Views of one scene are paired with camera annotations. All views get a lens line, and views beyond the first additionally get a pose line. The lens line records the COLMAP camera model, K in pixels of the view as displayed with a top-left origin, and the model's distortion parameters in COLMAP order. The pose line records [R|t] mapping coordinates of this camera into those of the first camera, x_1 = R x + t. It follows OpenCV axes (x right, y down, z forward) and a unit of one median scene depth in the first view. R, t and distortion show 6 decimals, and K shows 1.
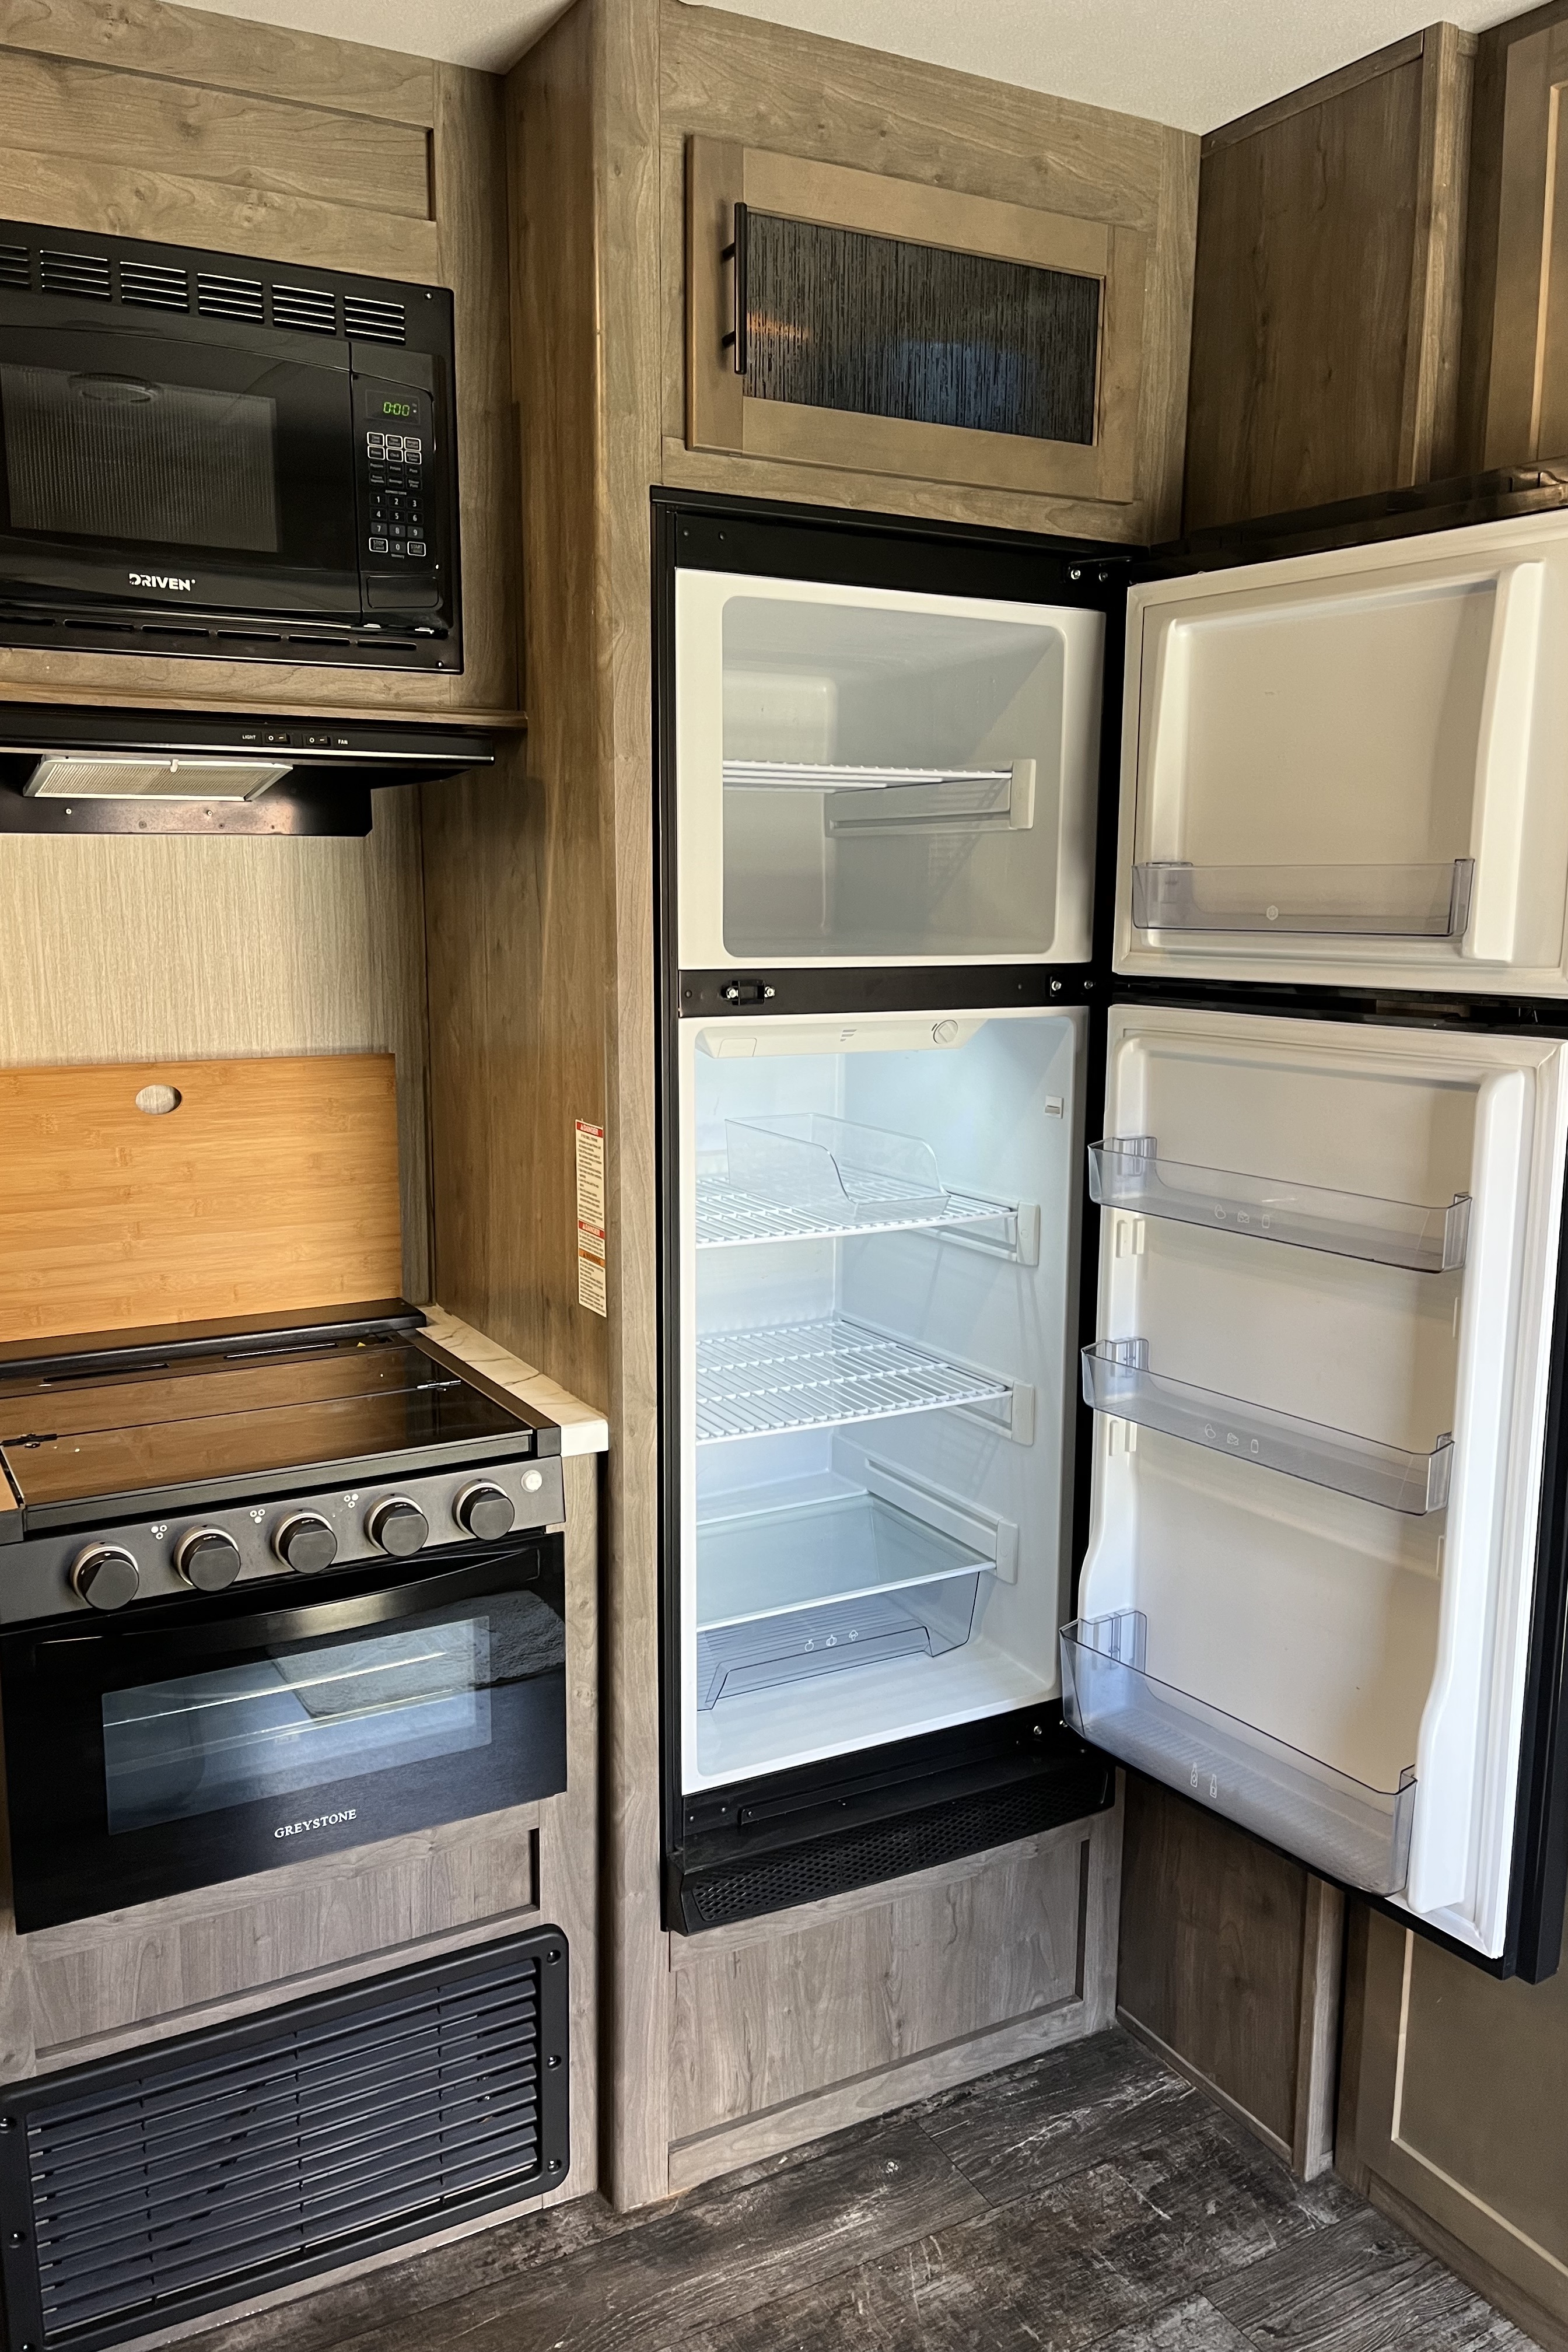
lens RADIAL K [[1759.0, 0, 791.5], [0, 1759.0, 1188.9], [0, 0, 1]] dist [0.094737, -0.132467]
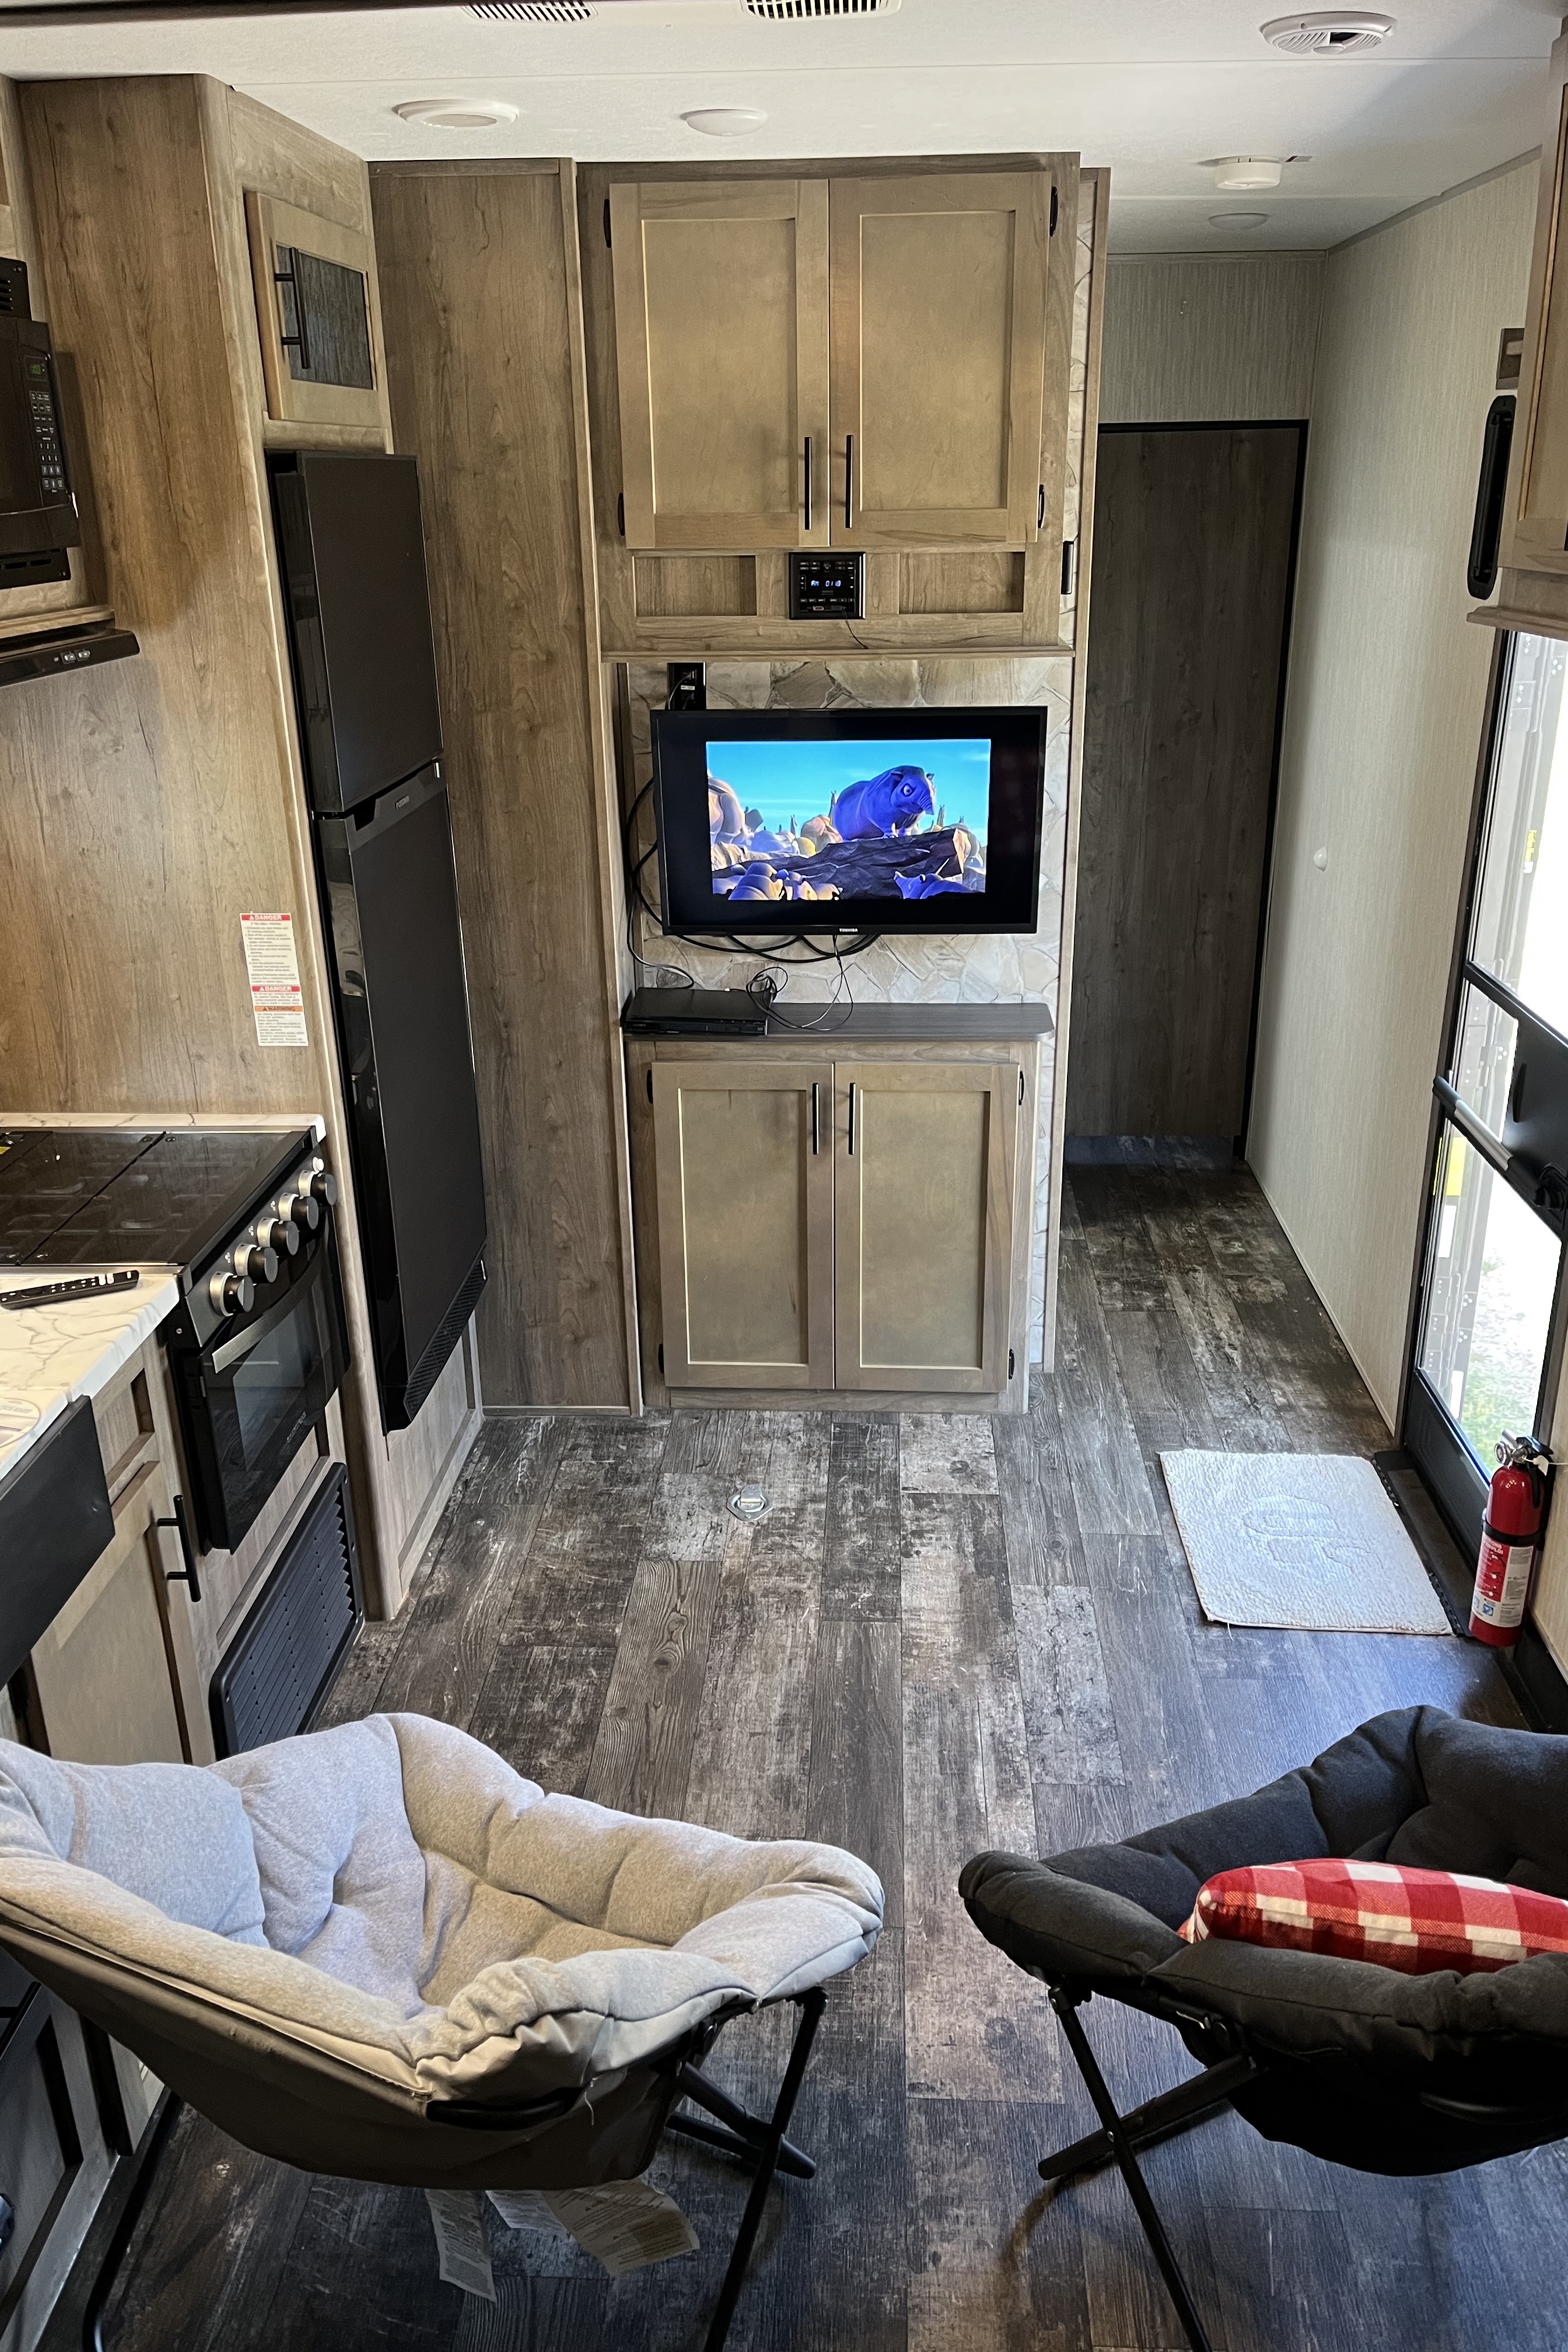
lens RADIAL K [[1763.8, 0, 790.7], [0, 1763.8, 1176.3], [0, 0, 1]] dist [0.033874, -0.030393]
pose [[0.533277, -0.323231, 0.781753, -0.997125], [0.164420, 0.946103, 0.279026, -0.153904], [-0.829808, -0.020262, 0.557680, -0.117439]]
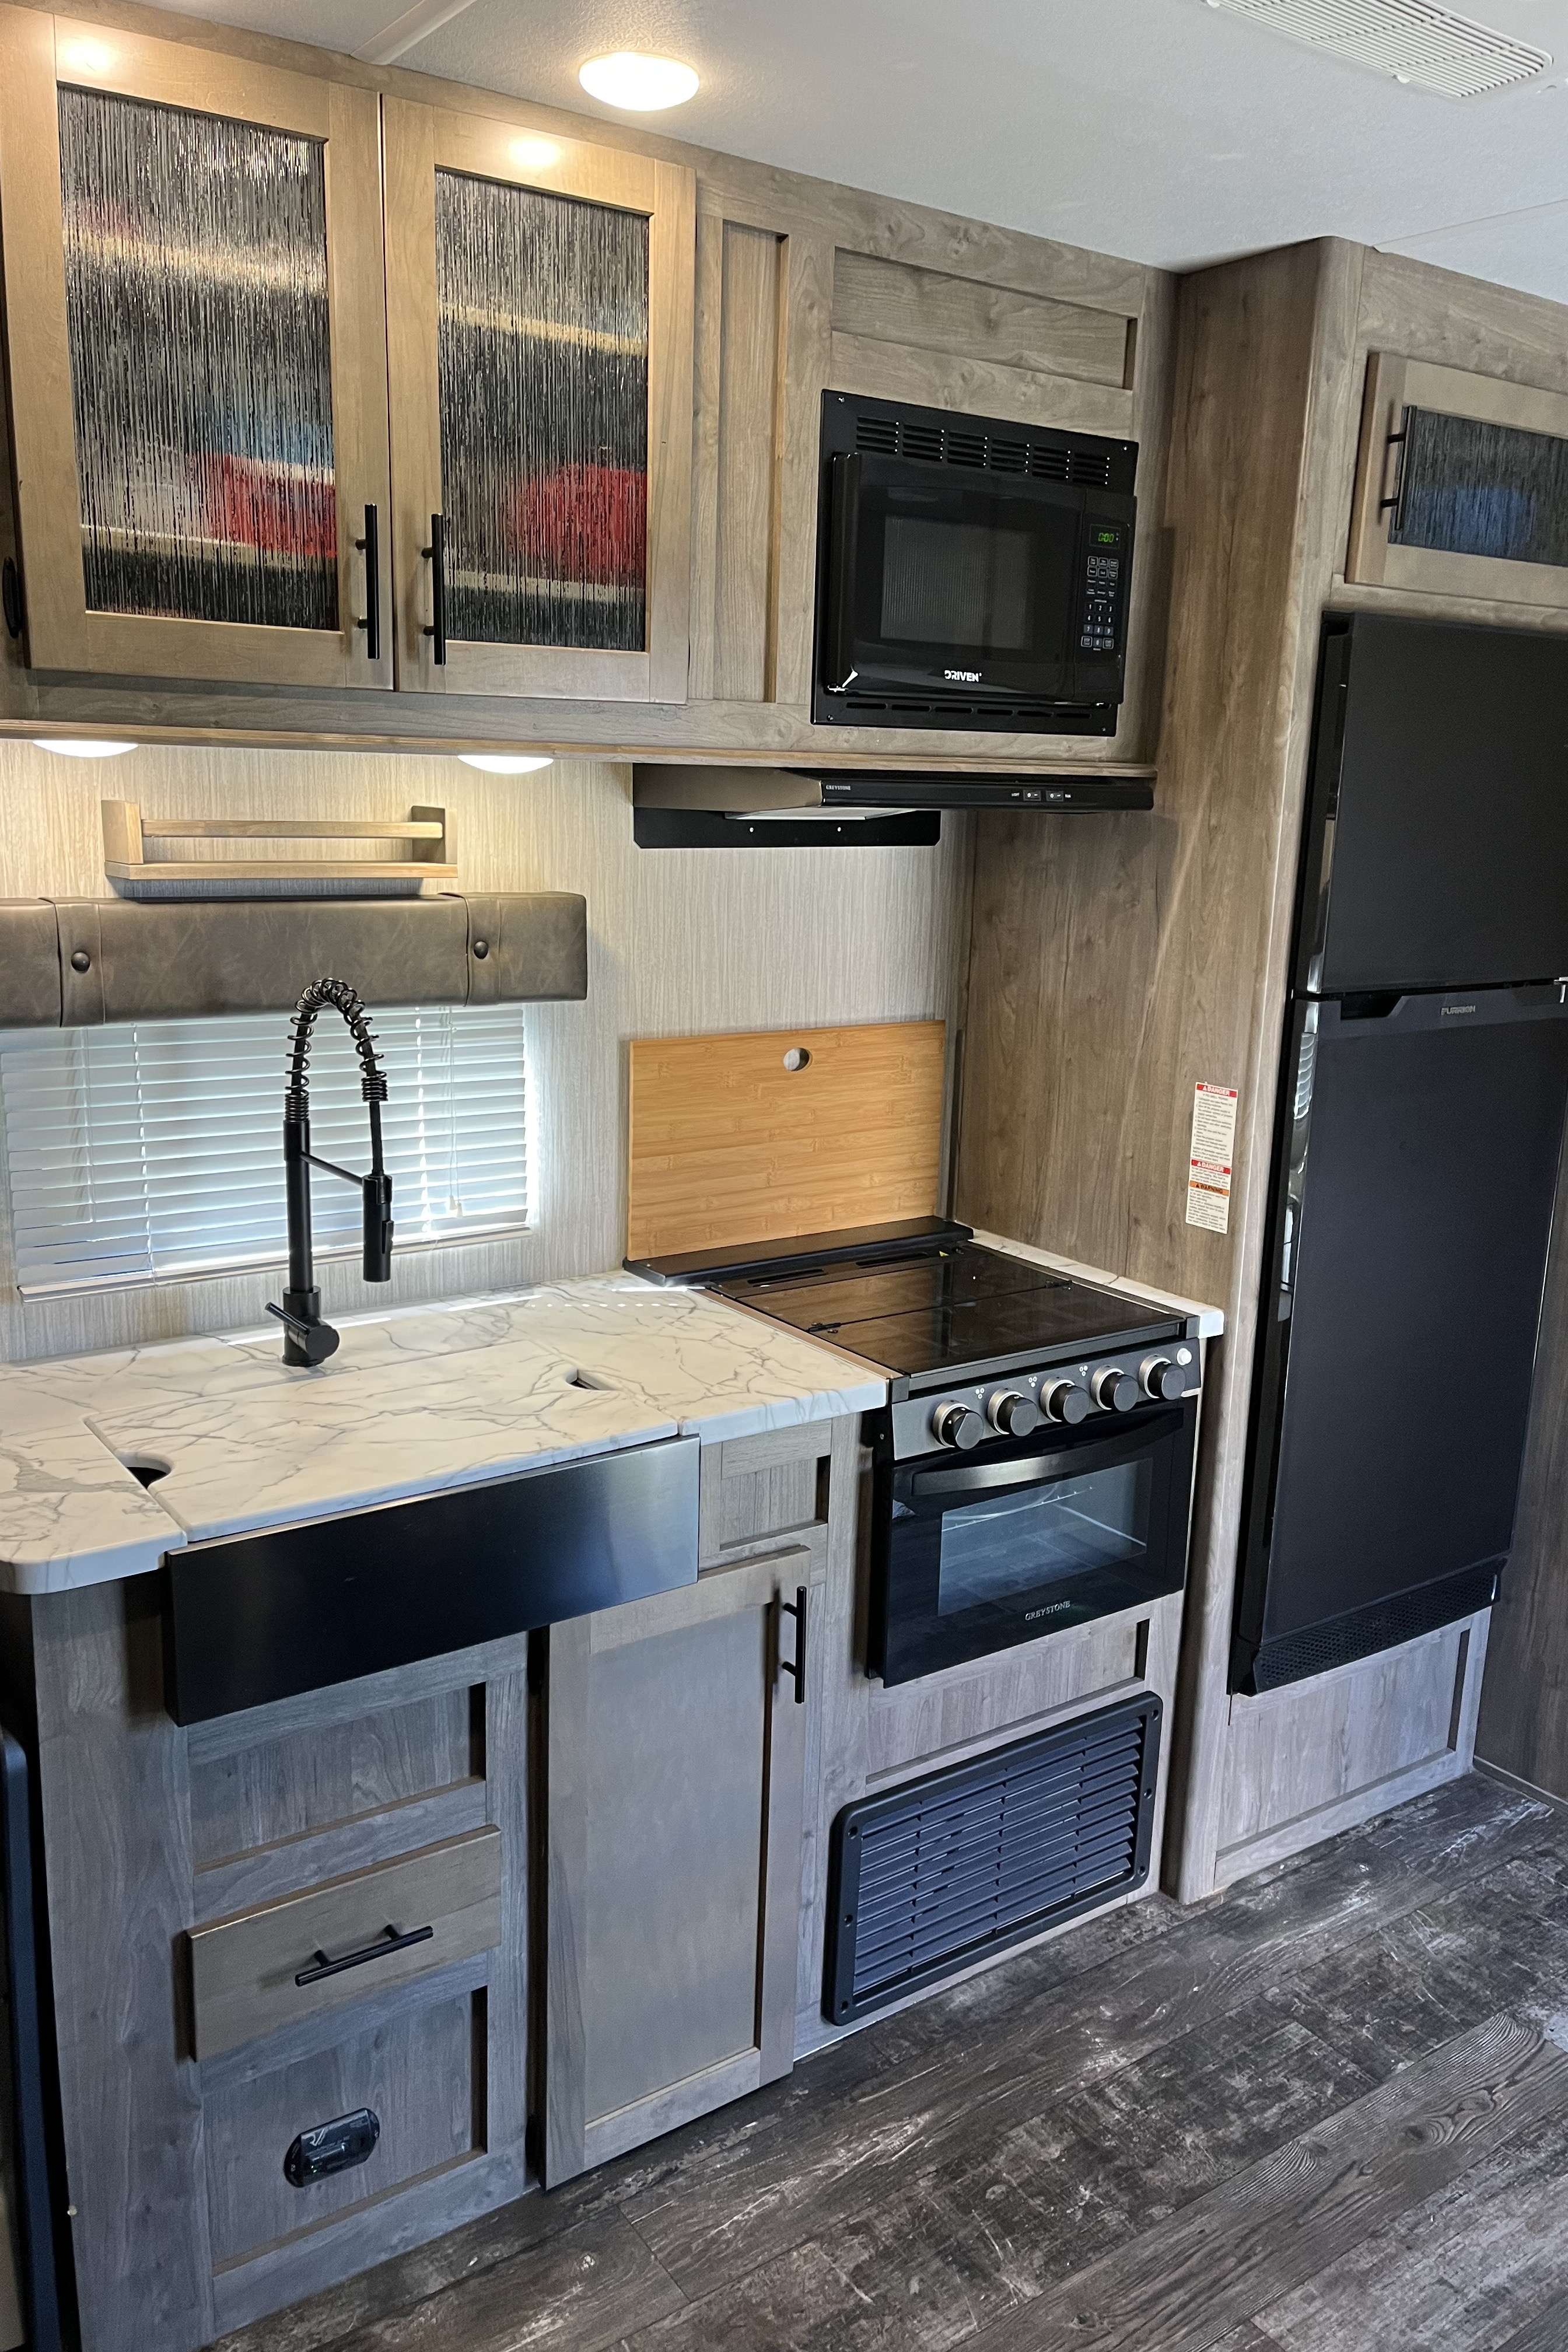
lens RADIAL K [[1763.8, 0, 790.7], [0, 1763.8, 1176.3], [0, 0, 1]] dist [0.033874, -0.030393]
pose [[0.994636, -0.001353, 0.103425, -0.536247], [-0.003563, 0.998873, 0.047330, -0.029588], [-0.103372, -0.047445, 0.993511, -0.259030]]
